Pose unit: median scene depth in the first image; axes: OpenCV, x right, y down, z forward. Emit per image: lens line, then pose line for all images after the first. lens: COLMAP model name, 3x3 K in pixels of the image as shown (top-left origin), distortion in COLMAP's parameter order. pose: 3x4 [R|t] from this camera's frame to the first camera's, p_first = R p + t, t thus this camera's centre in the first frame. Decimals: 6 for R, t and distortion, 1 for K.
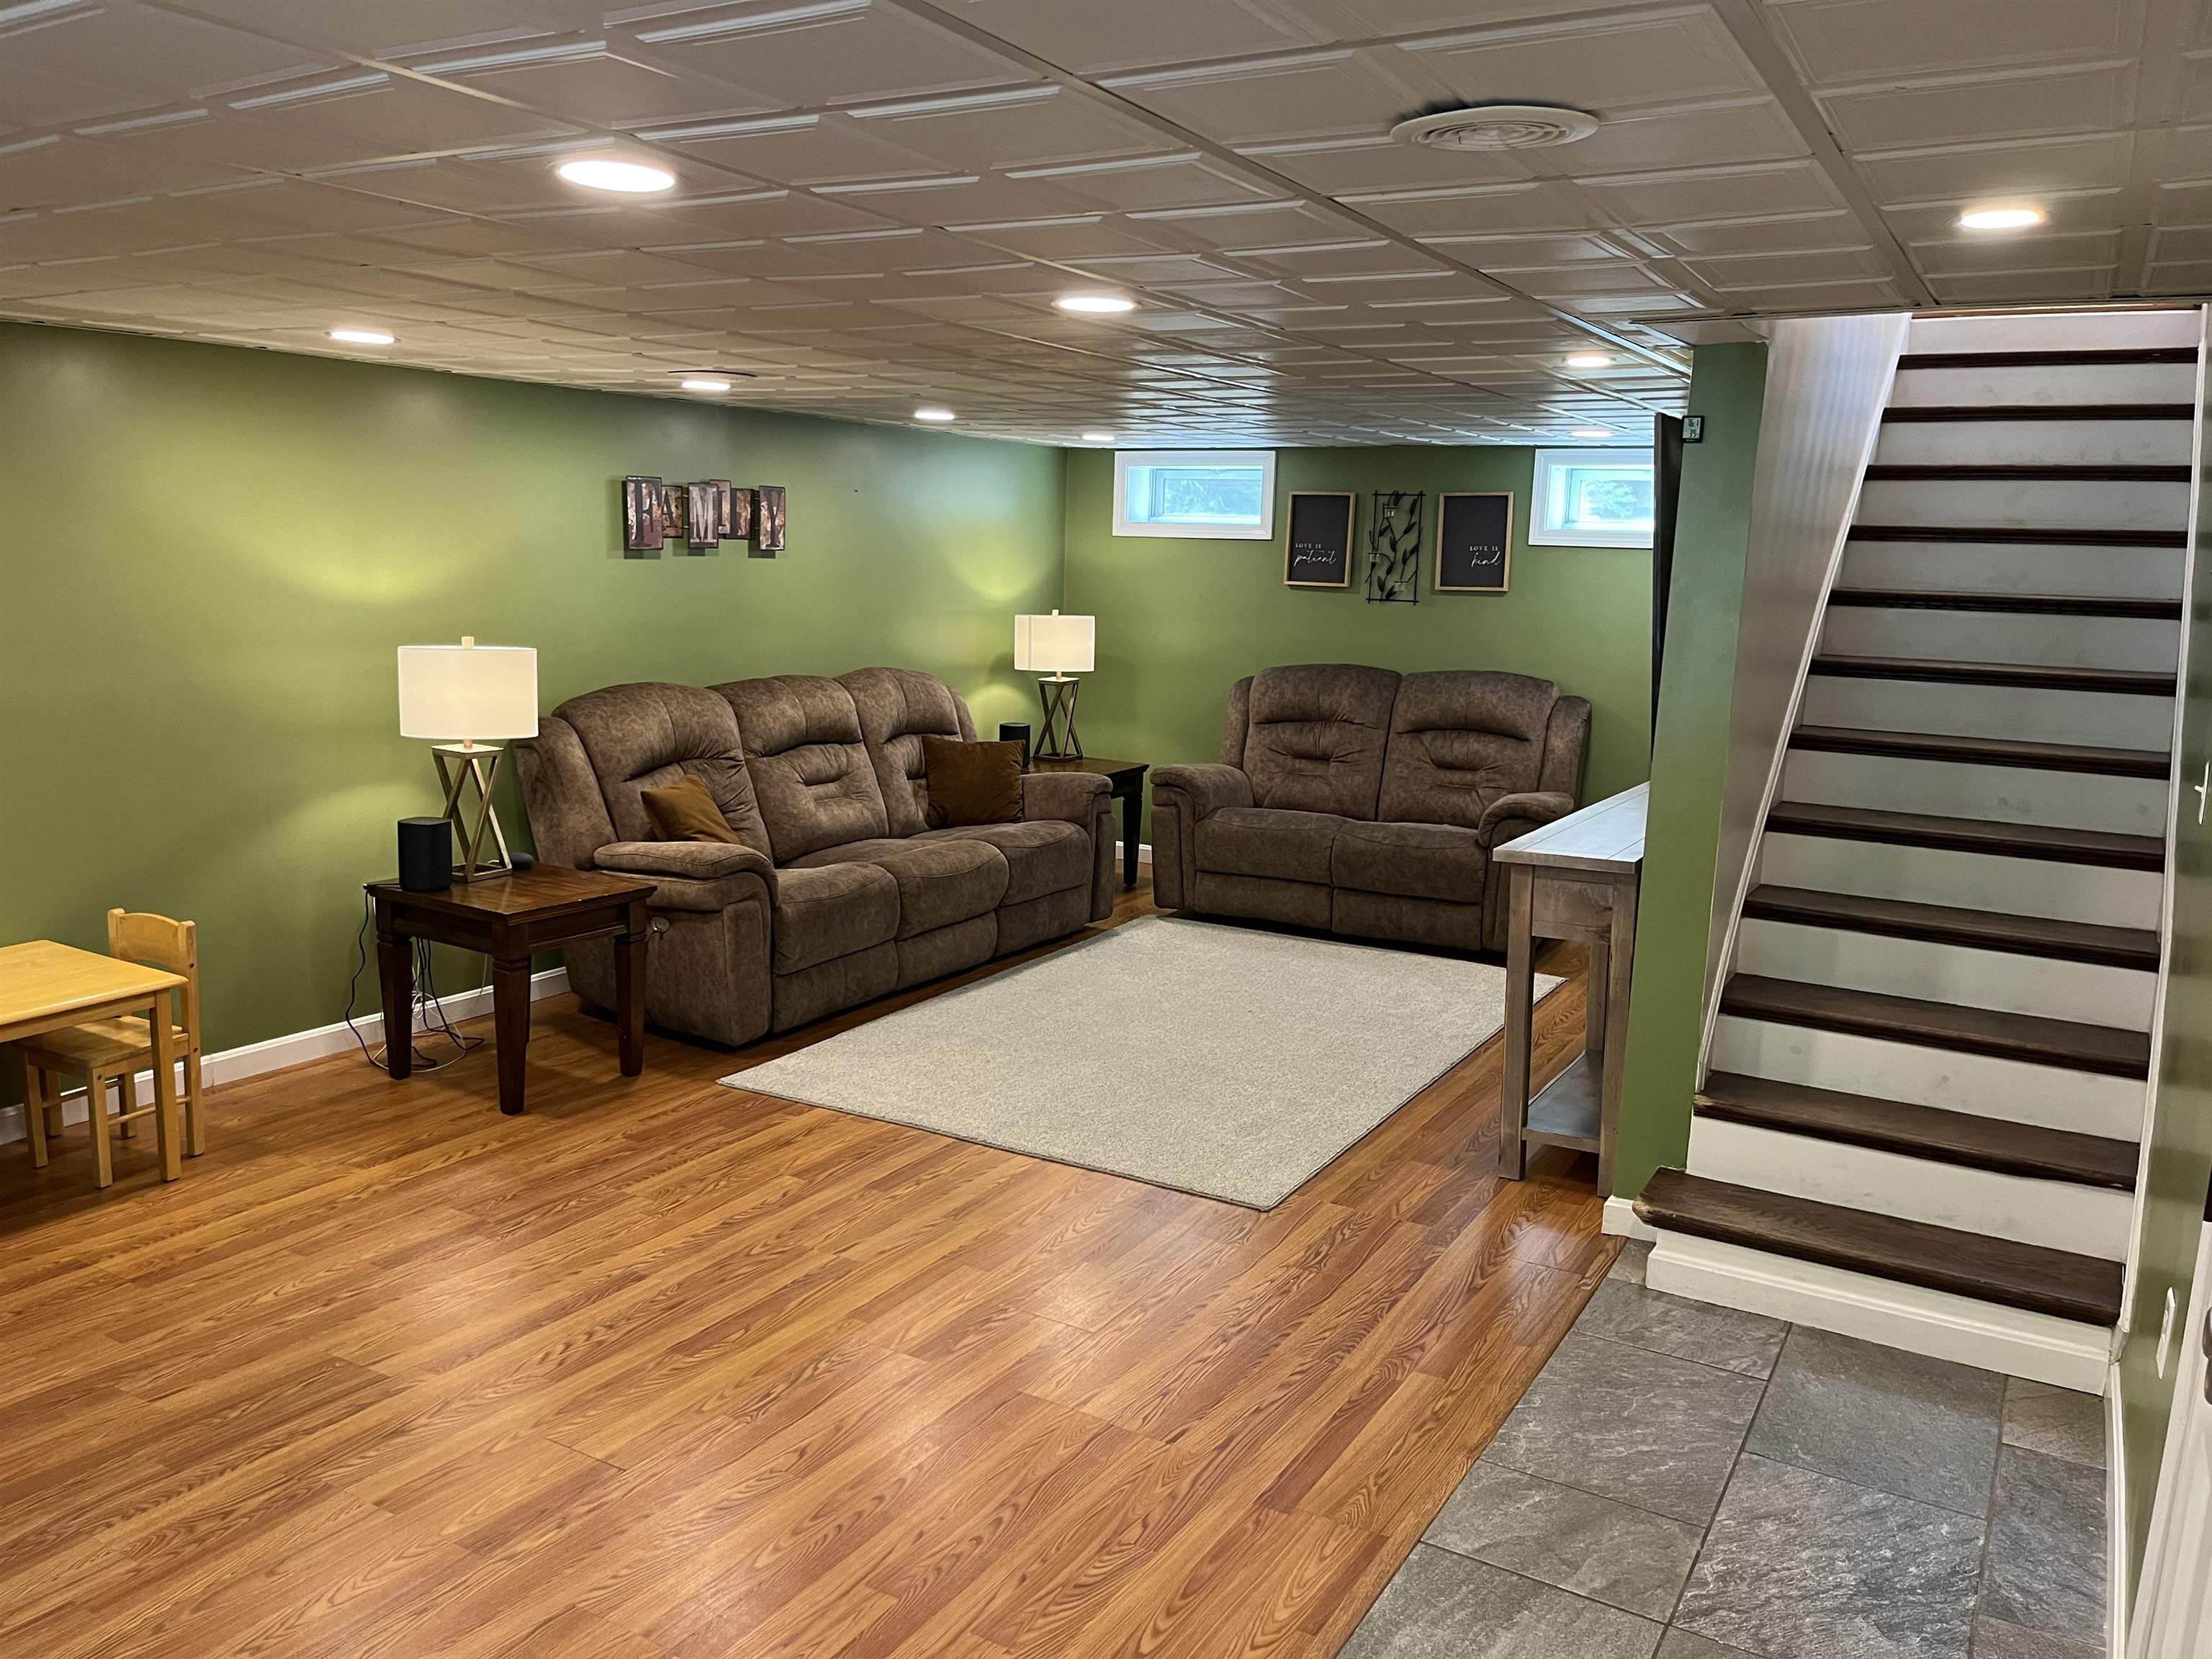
lens RADIAL K [[1689.7, 0, 1106.0], [0, 1689.7, 844.6], [0, 0, 1]] dist [0.071952, -0.096522]
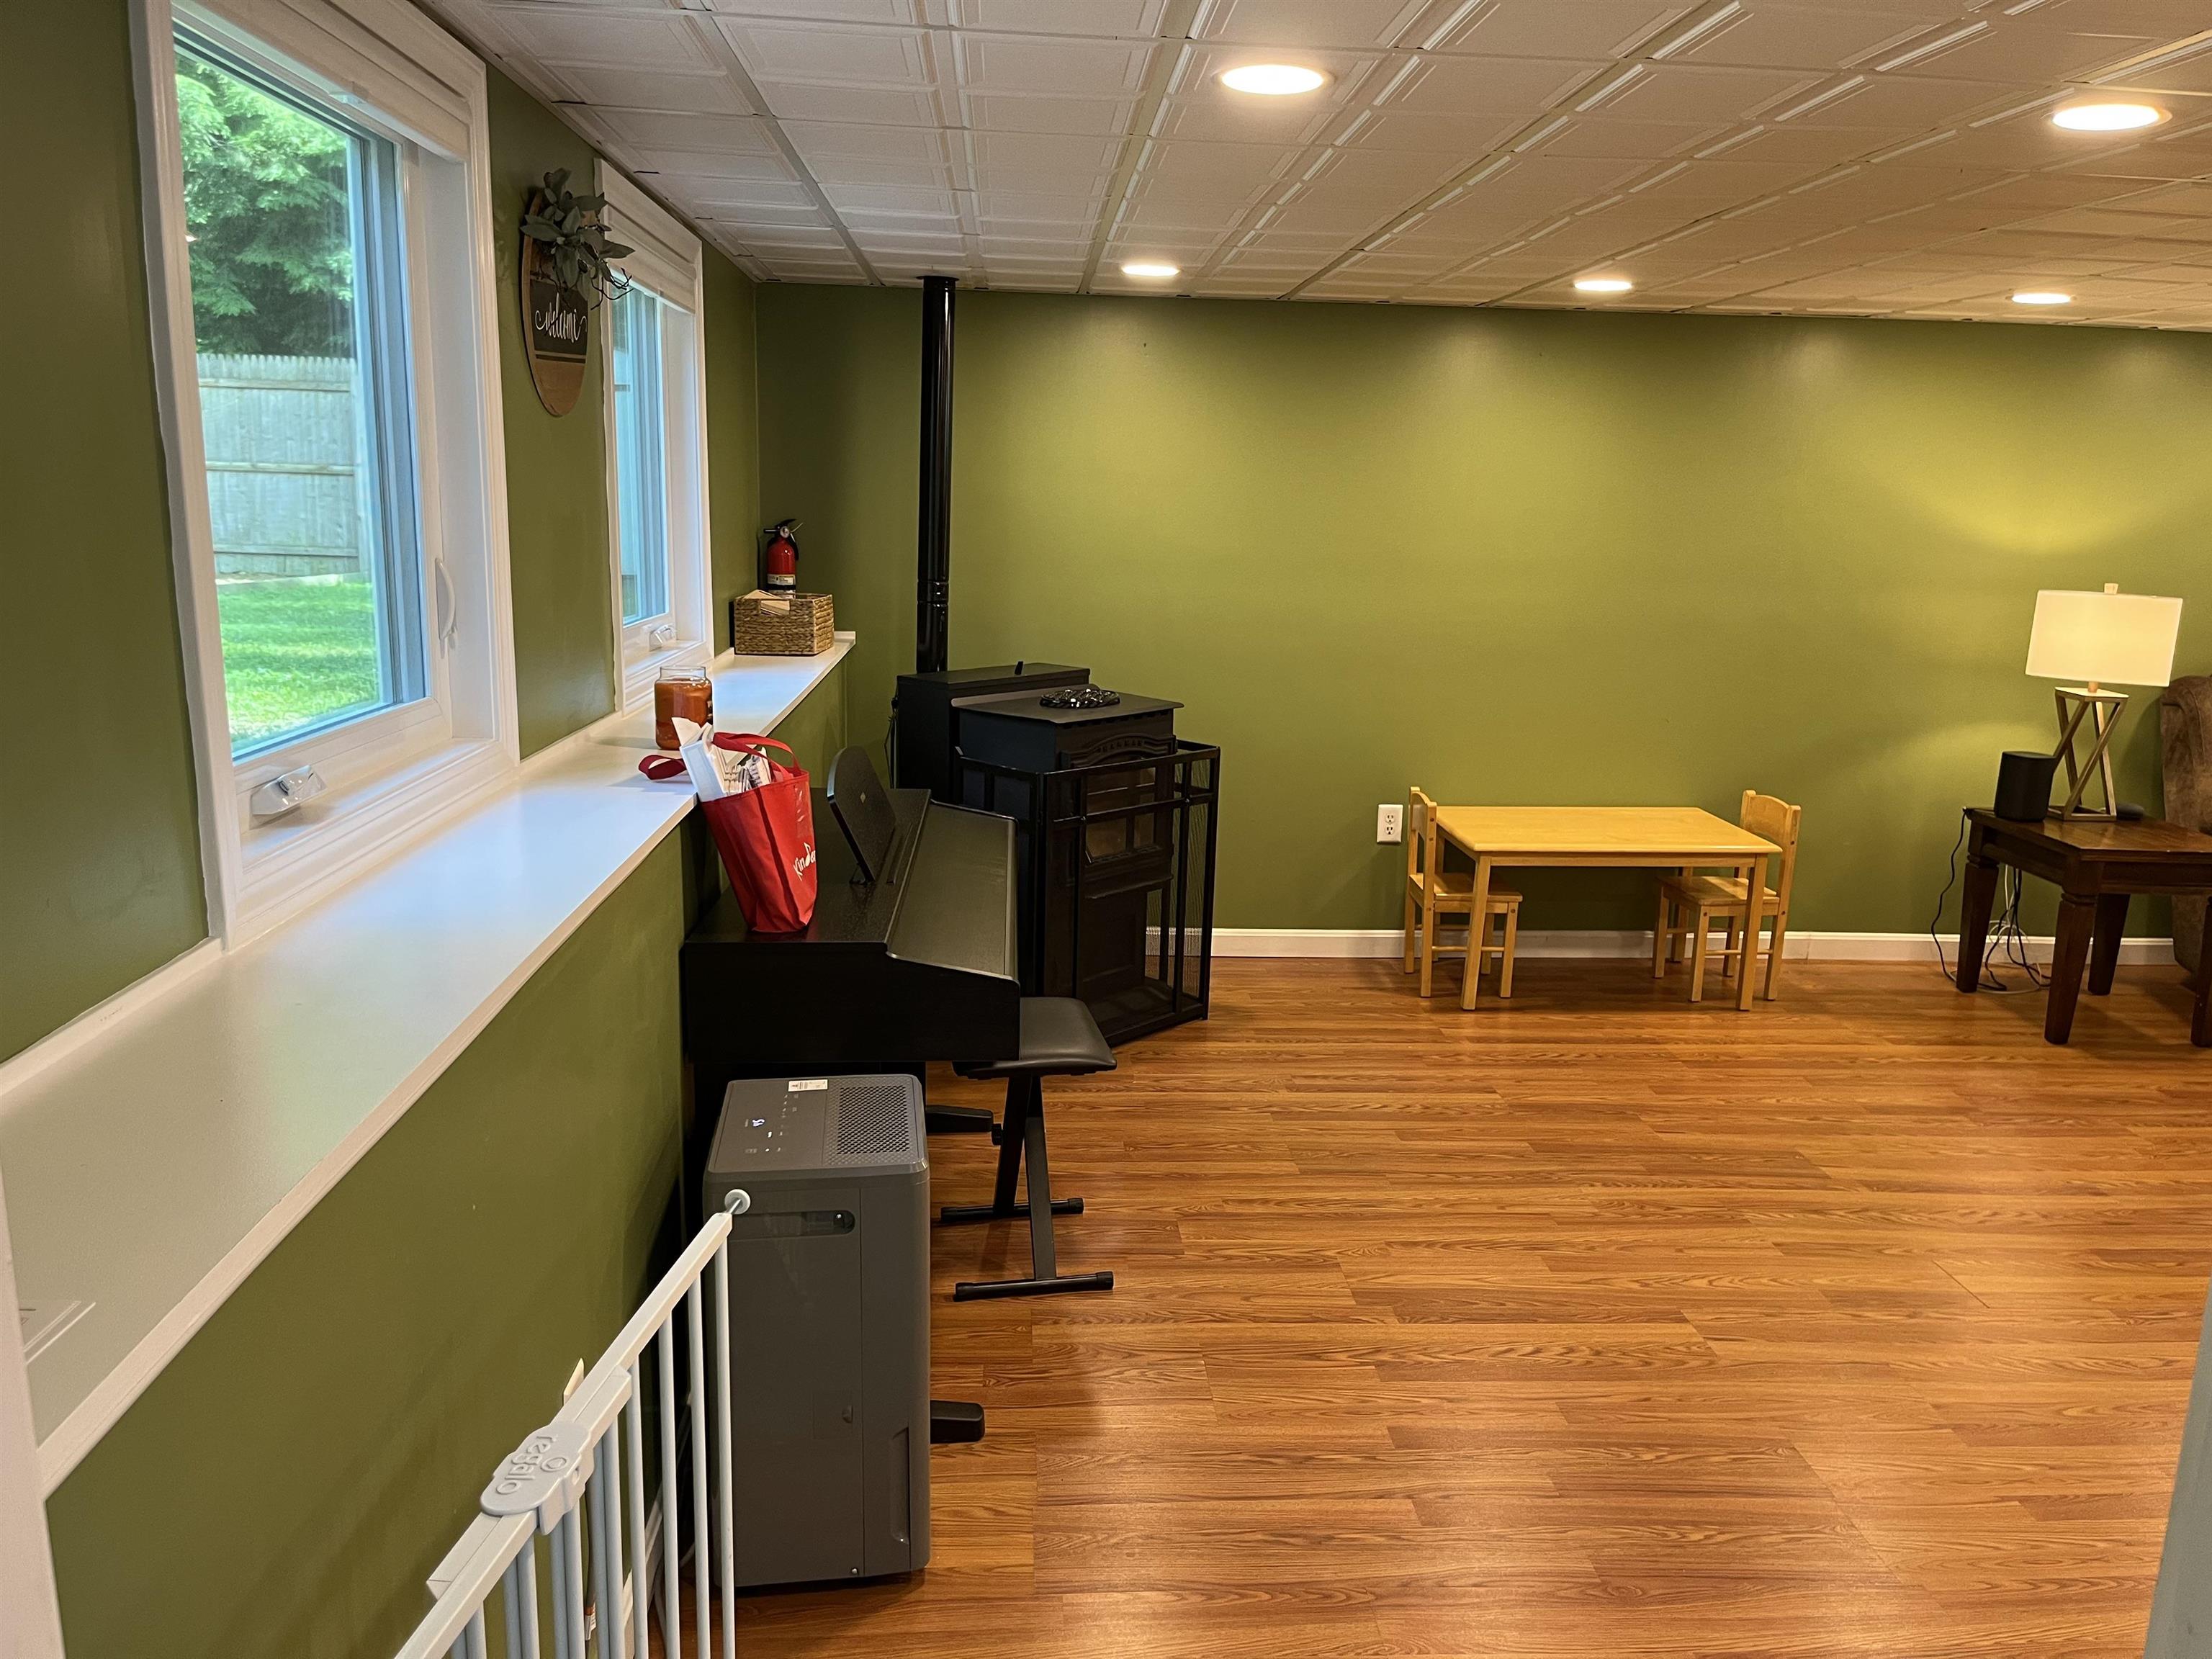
lens RADIAL K [[1689.7, 0, 1103.1], [0, 1689.7, 843.1], [0, 0, 1]] dist [0.071952, -0.096522]
pose [[0.555708, 0.154510, -0.816894, 0.172284], [-0.157100, 0.984392, 0.079322, 0.050597], [0.816400, 0.084254, 0.571308, -0.080518]]
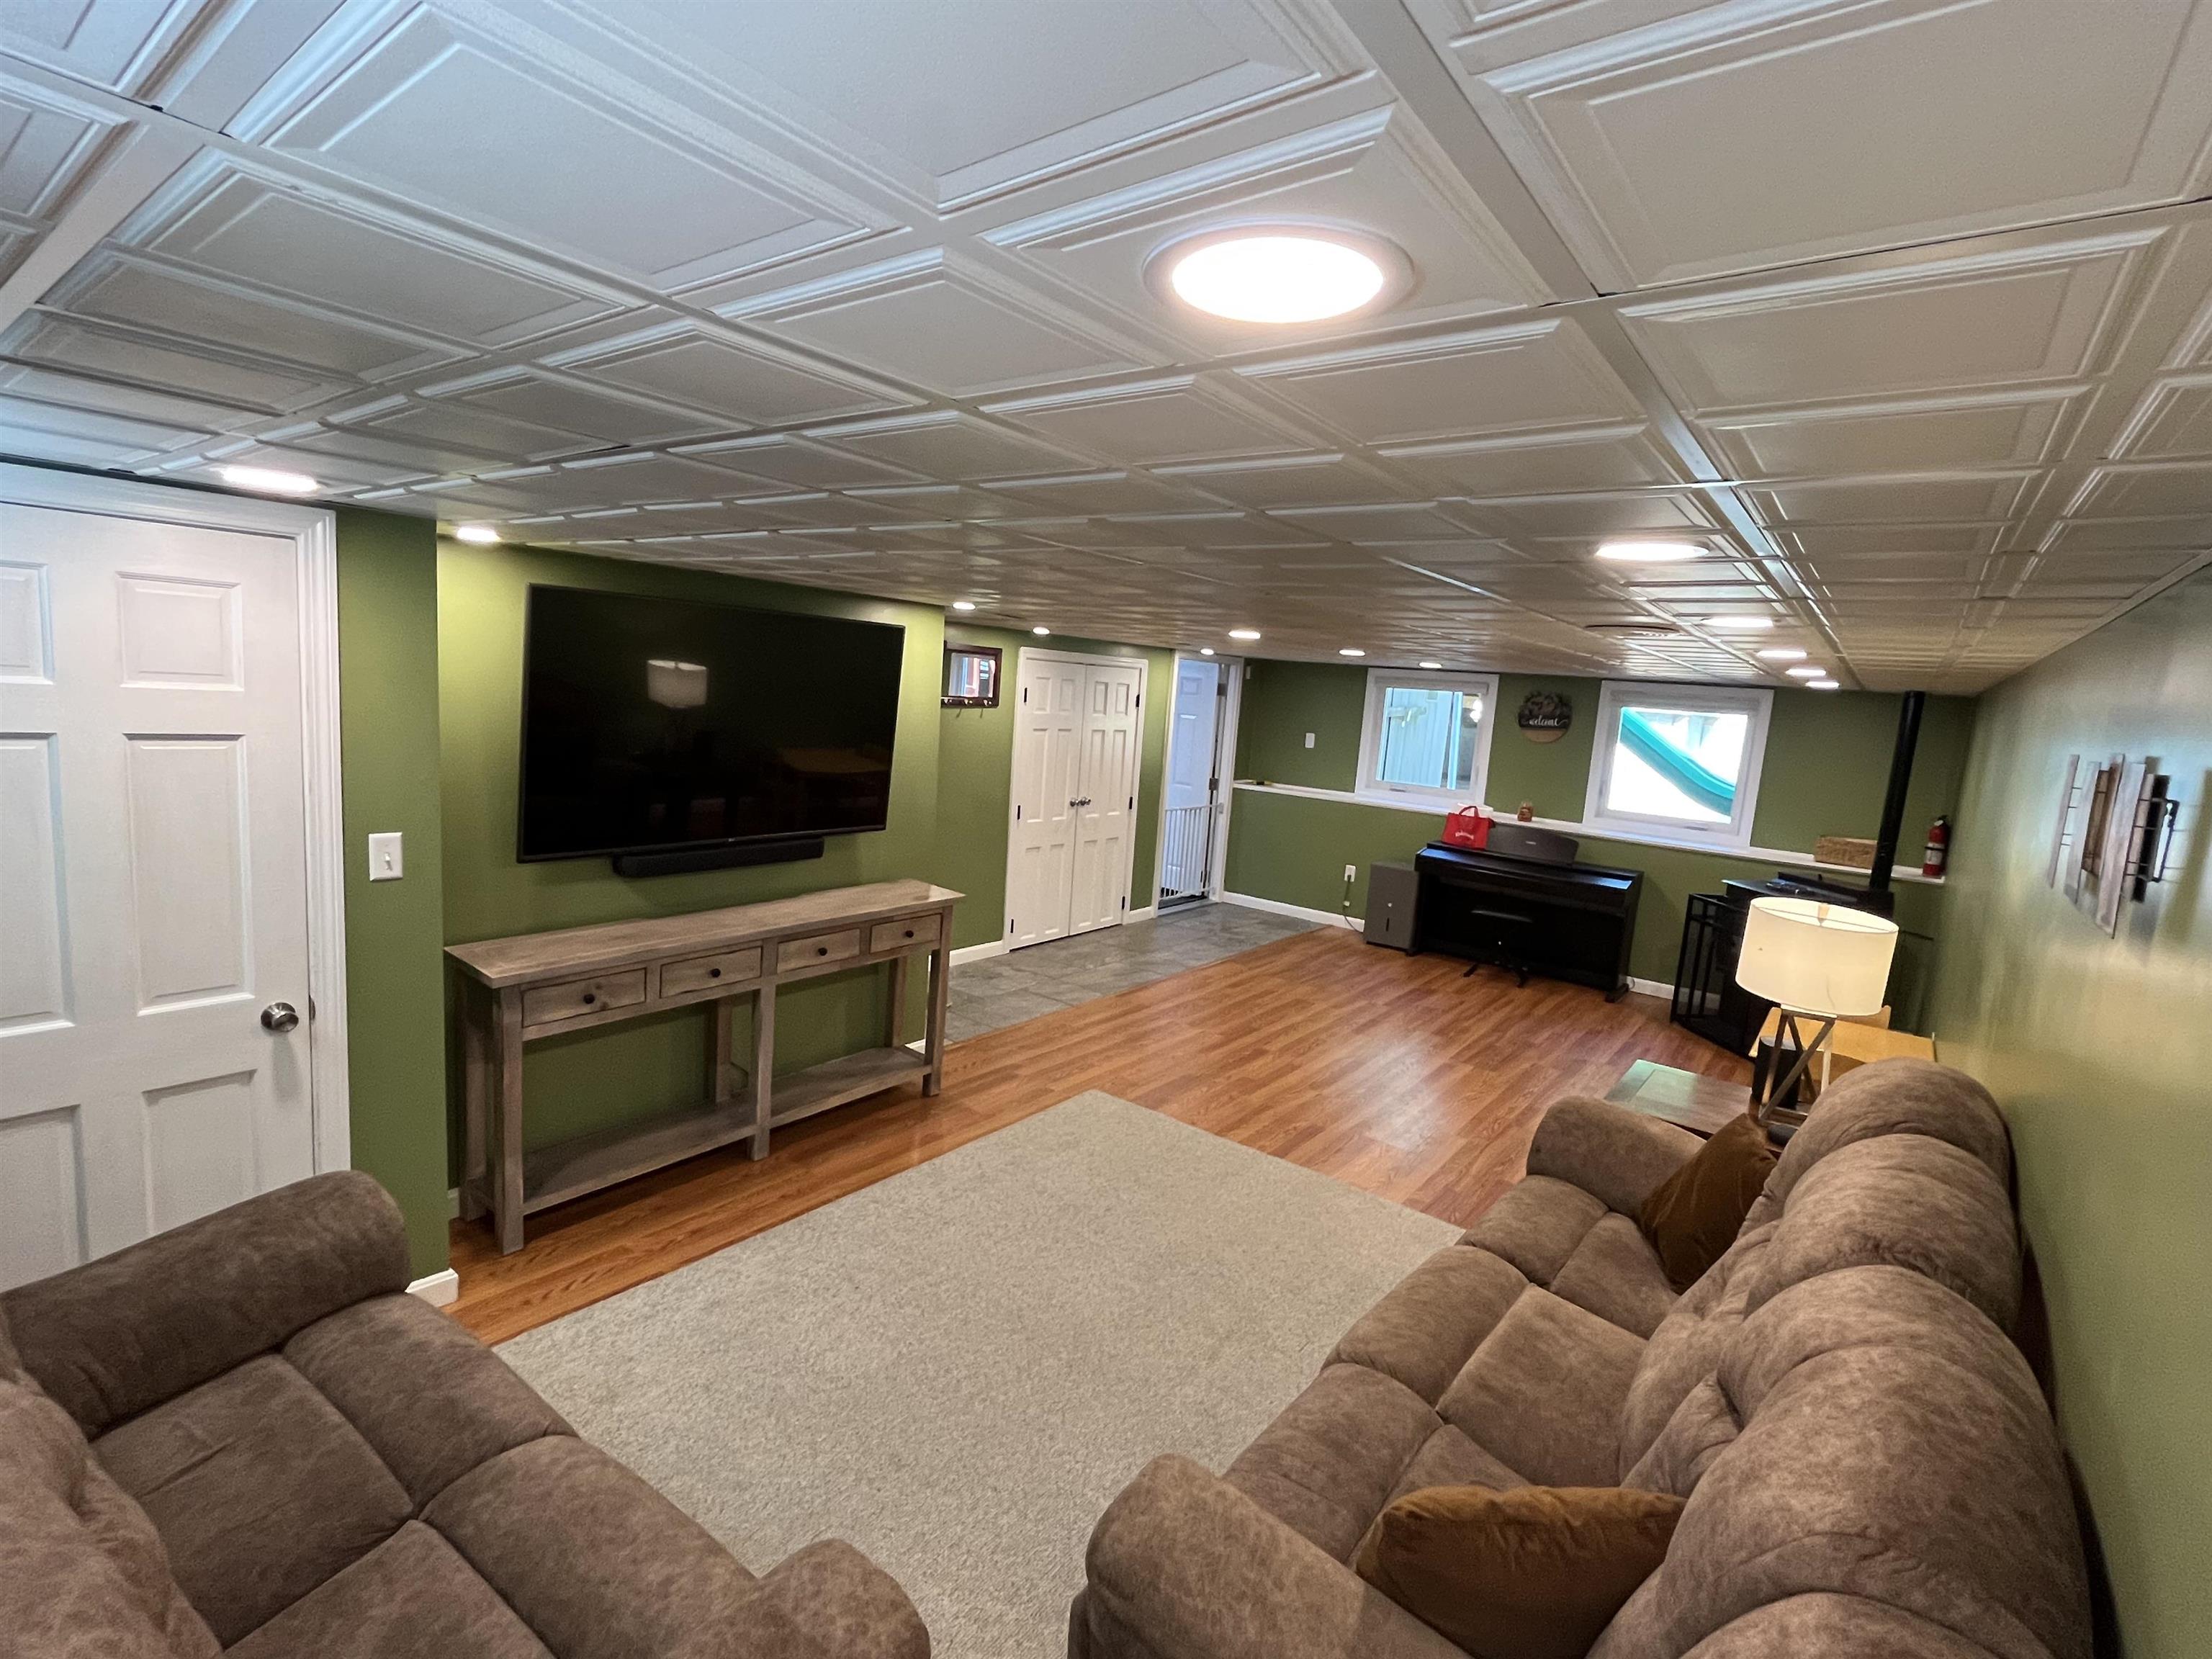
lens RADIAL K [[1038.8, 0, 1101.0], [0, 1038.8, 833.3], [0, 0, 1]] dist [-0.001820, -0.000350]
pose [[-0.986252, -0.116471, 0.117222, -0.009374], [-0.073669, 0.944883, 0.319012, -0.373020], [-0.147916, 0.305991, -0.940473, 1.853991]]
